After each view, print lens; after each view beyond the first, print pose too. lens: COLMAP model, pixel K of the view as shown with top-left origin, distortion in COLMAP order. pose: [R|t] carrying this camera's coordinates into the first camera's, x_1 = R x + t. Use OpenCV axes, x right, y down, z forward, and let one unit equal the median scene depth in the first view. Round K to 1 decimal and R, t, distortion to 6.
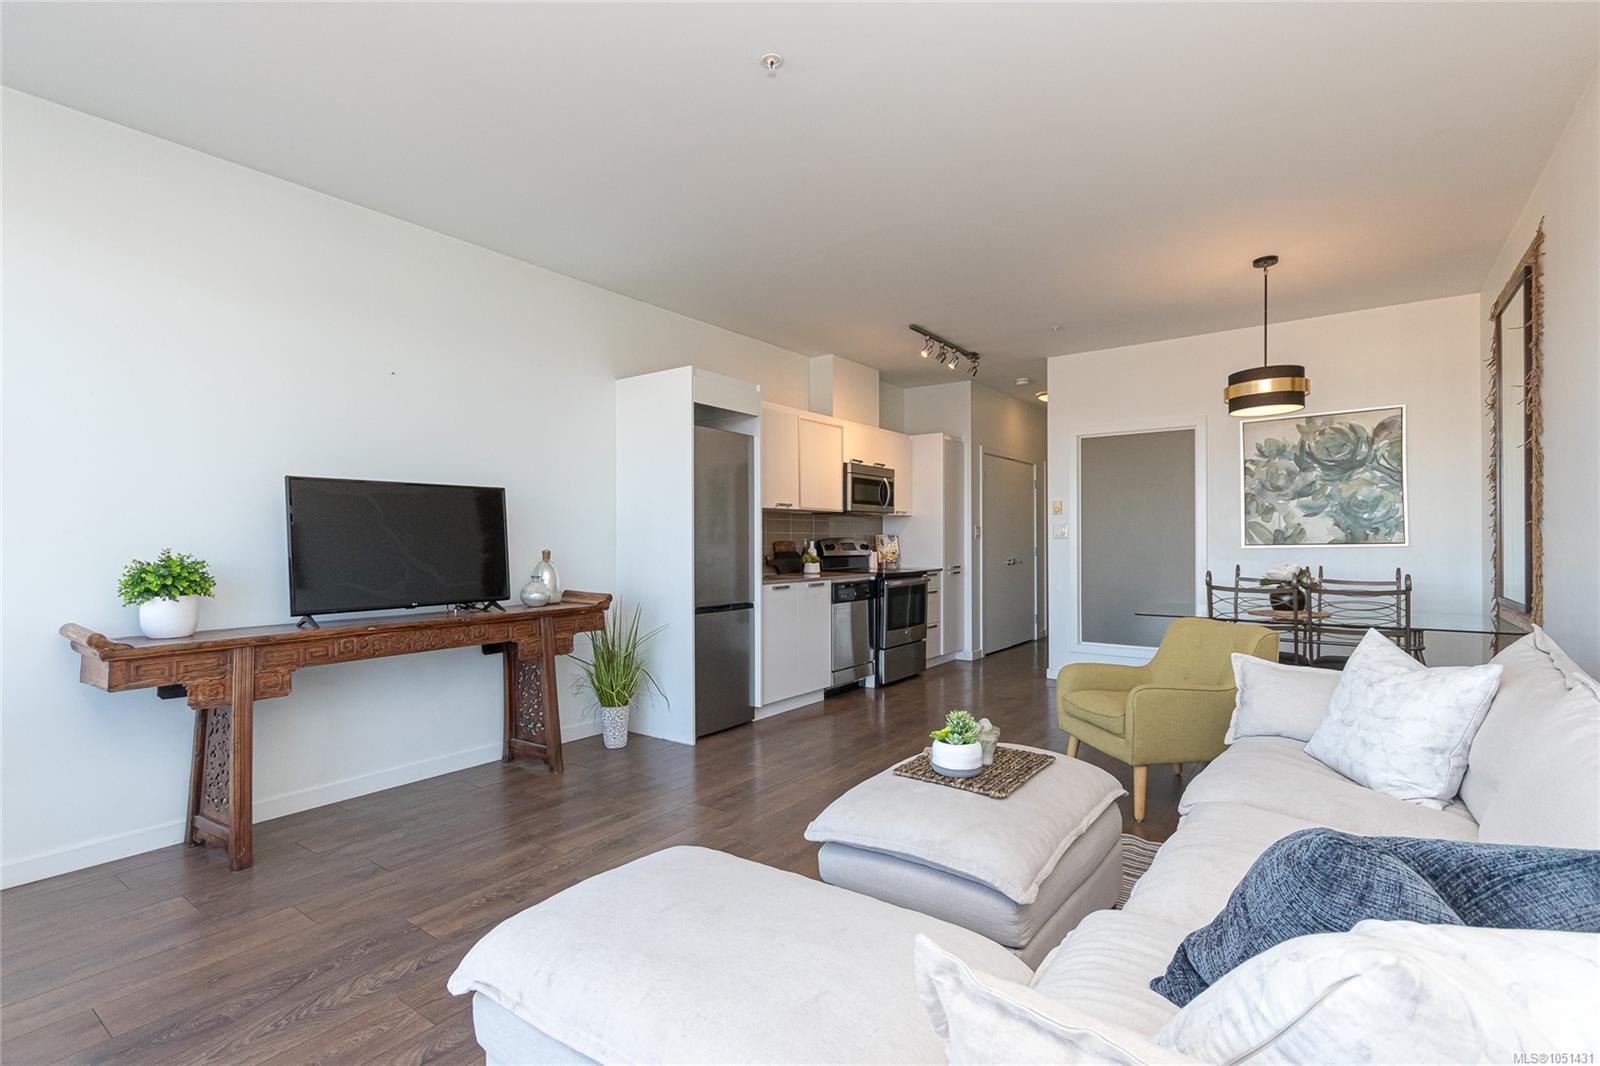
lens RADIAL K [[760.3, 0, 807.8], [0, 760.3, 542.9], [0, 0, 1]] dist [0.036035, 0.000233]
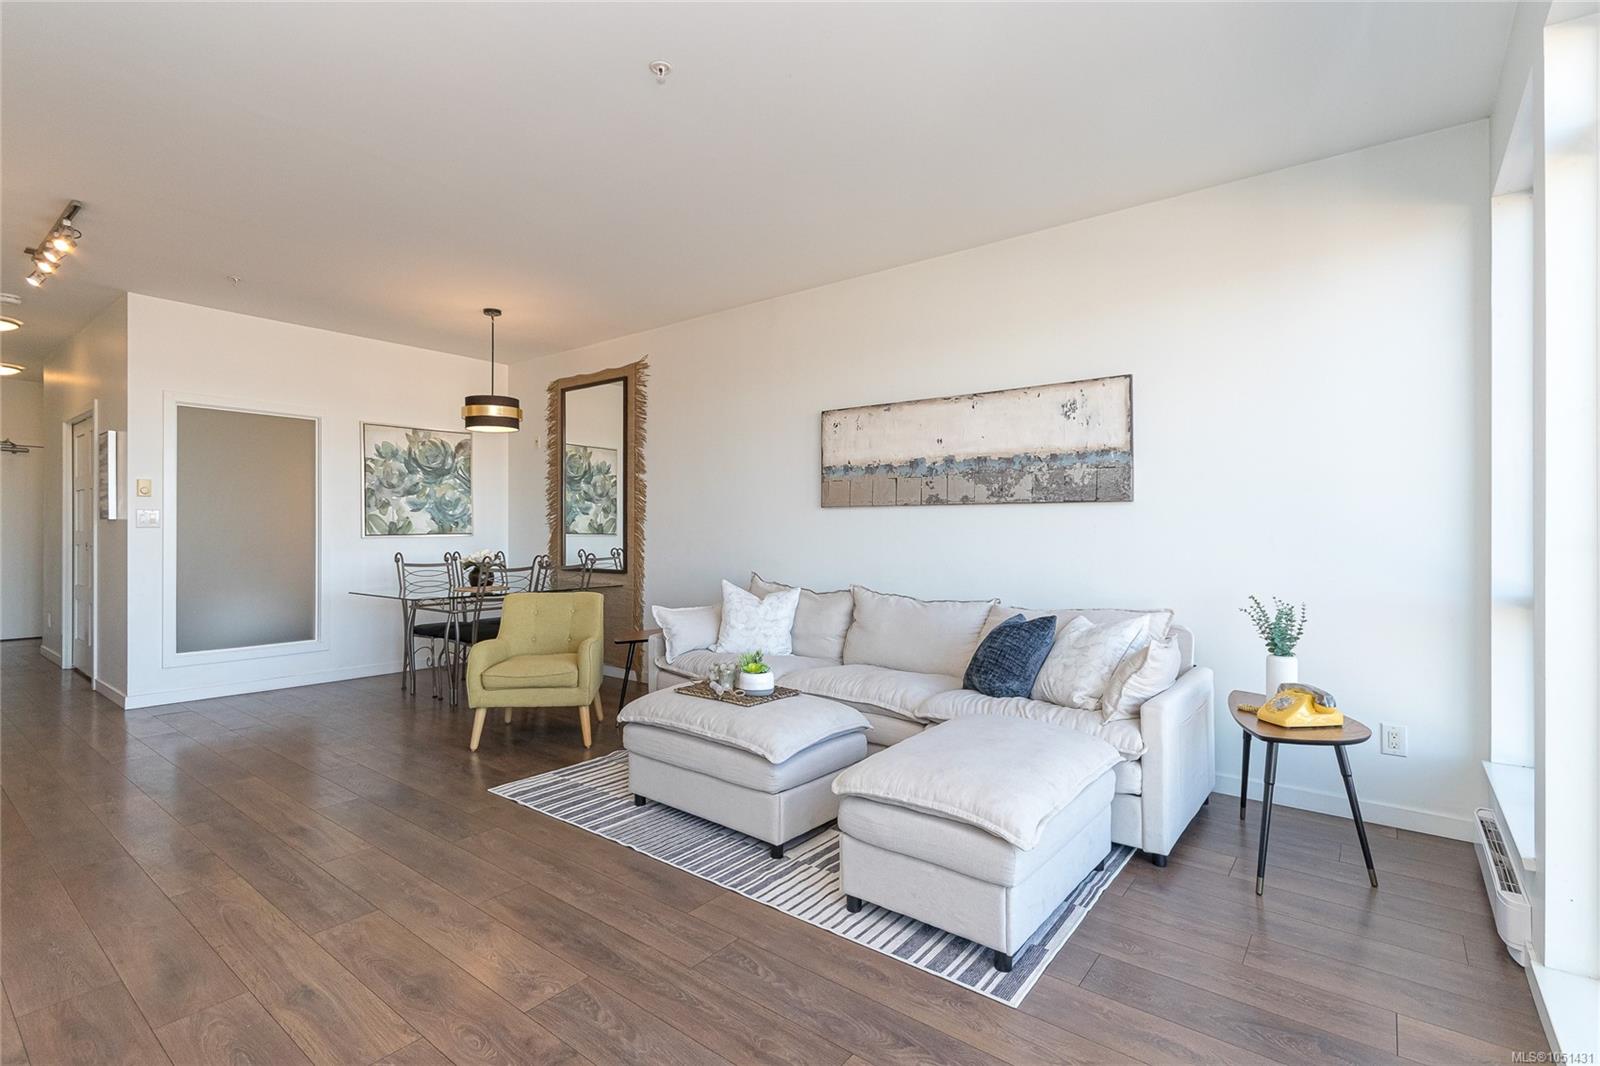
lens RADIAL K [[743.0, 0, 788.7], [0, 743.0, 531.2], [0, 0, 1]] dist [0.006204, -0.001291]
pose [[0.051157, 0.004158, 0.998682, -0.454814], [0.001128, 0.999990, -0.004221, 0.002055], [-0.998690, 0.001342, 0.051151, 0.339748]]
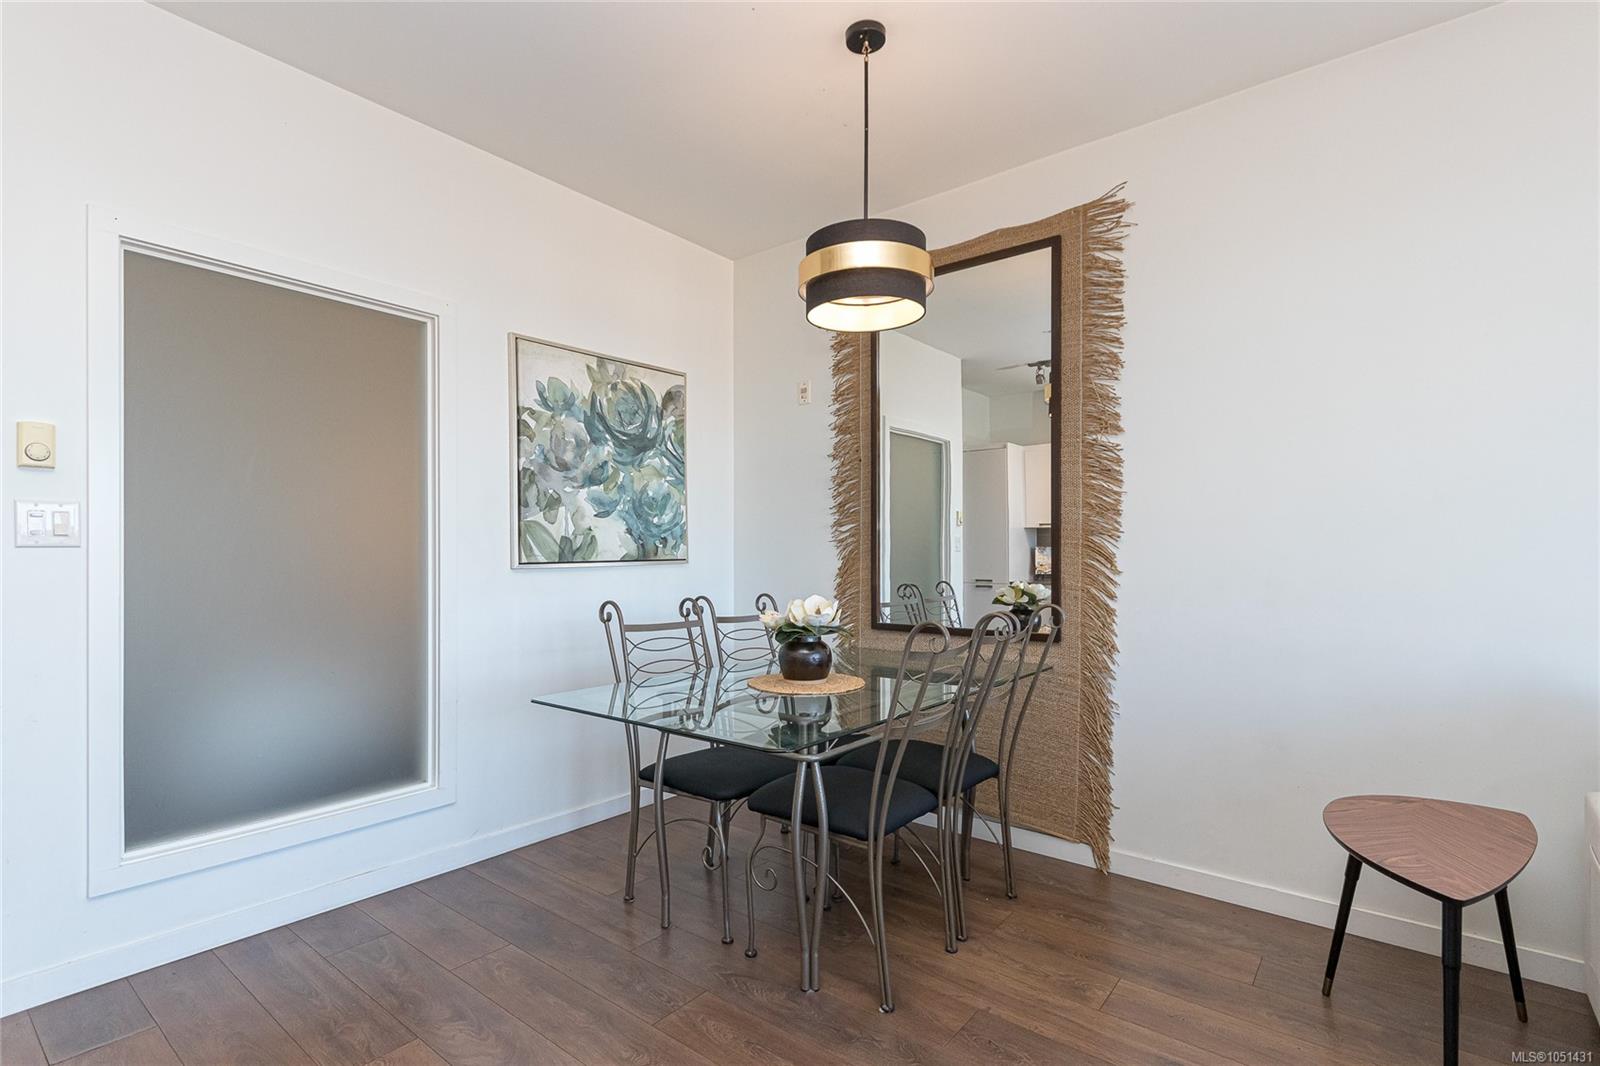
lens RADIAL K [[756.3, 0, 795.0], [0, 756.3, 557.6], [0, 0, 1]] dist [0.001165, 0.000283]
pose [[0.055362, 0.001171, 0.998466, 0.046724], [0.002010, 0.999997, -0.001284, -0.000458], [-0.998464, 0.002078, 0.055359, 0.768601]]
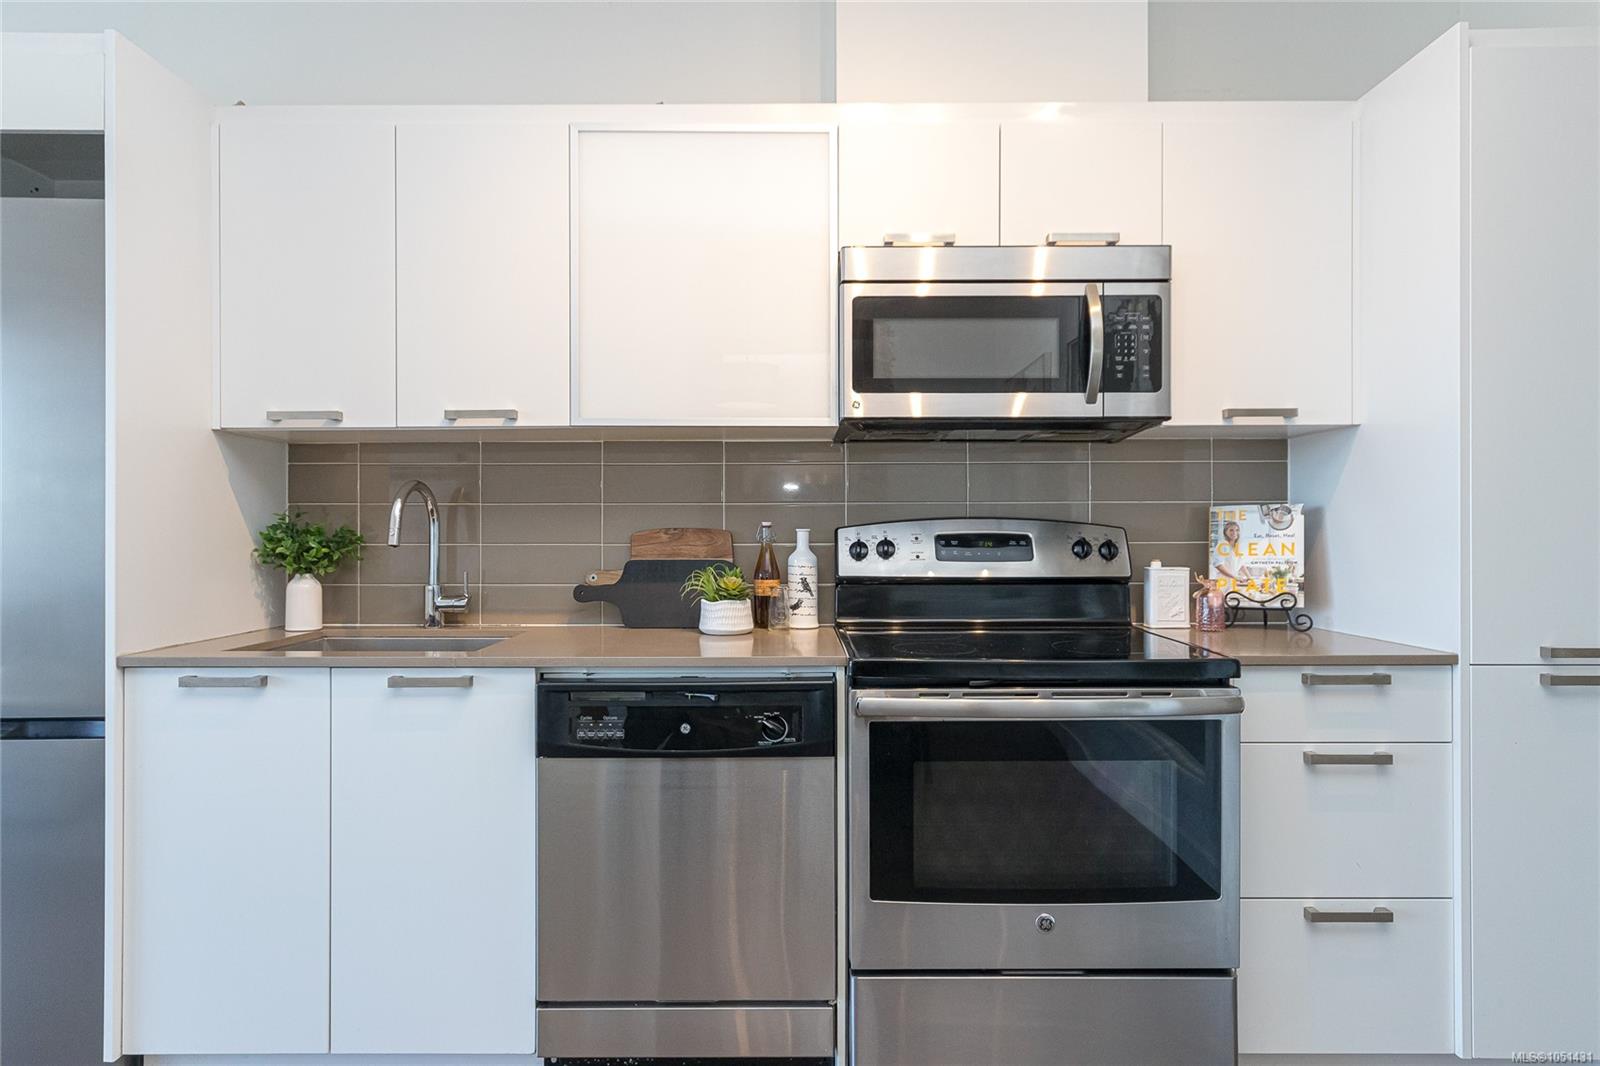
lens RADIAL K [[937.5, 0, 800.0], [0, 937.5, 533.0], [0, 0, 1]] dist [0.000689, 0.000228]
pose [[0.573662, -0.002256, -0.819089, 0.356639], [-0.000237, 0.999996, -0.002919, 0.000385], [0.819092, 0.001869, 0.573659, 0.866329]]
